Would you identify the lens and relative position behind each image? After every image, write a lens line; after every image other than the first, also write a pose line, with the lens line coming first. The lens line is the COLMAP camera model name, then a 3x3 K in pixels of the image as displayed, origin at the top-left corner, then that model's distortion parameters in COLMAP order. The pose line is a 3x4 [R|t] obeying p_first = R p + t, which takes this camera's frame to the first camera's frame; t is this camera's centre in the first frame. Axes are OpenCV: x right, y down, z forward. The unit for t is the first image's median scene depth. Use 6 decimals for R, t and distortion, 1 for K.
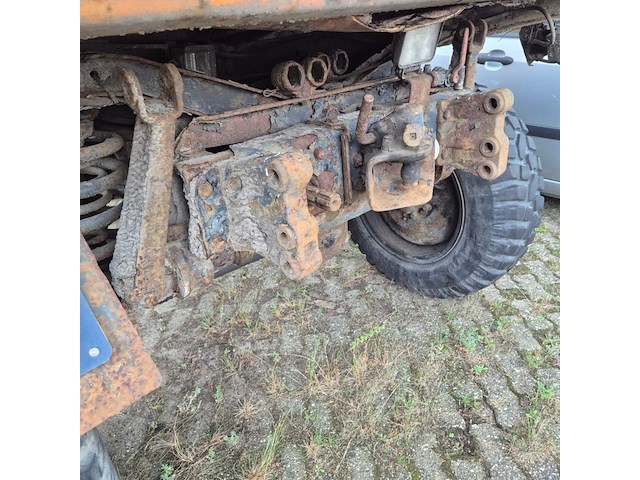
lens RADIAL K [[431.5, 0, 324.7], [0, 431.5, 245.2], [0, 0, 1]] dist [0.057035, -0.036042]
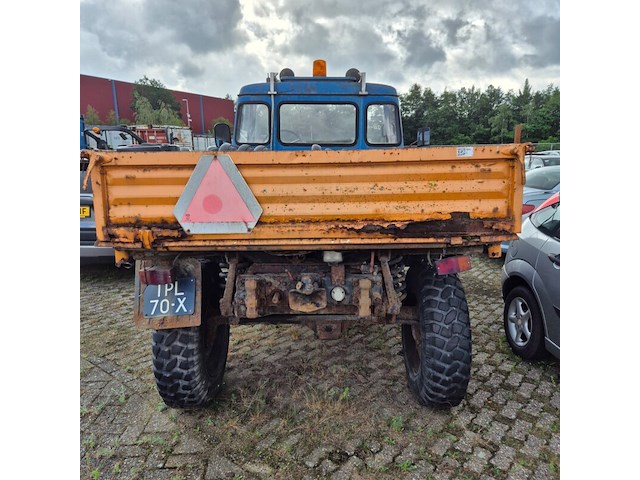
lens RADIAL K [[431.5, 0, 323.2], [0, 431.5, 243.9], [0, 0, 1]] dist [0.057035, -0.036042]
pose [[0.738797, 0.199855, -0.643613, 1.078267], [-0.351809, 0.928933, -0.115385, -0.120865], [0.574813, 0.311675, 0.756604, -0.595616]]
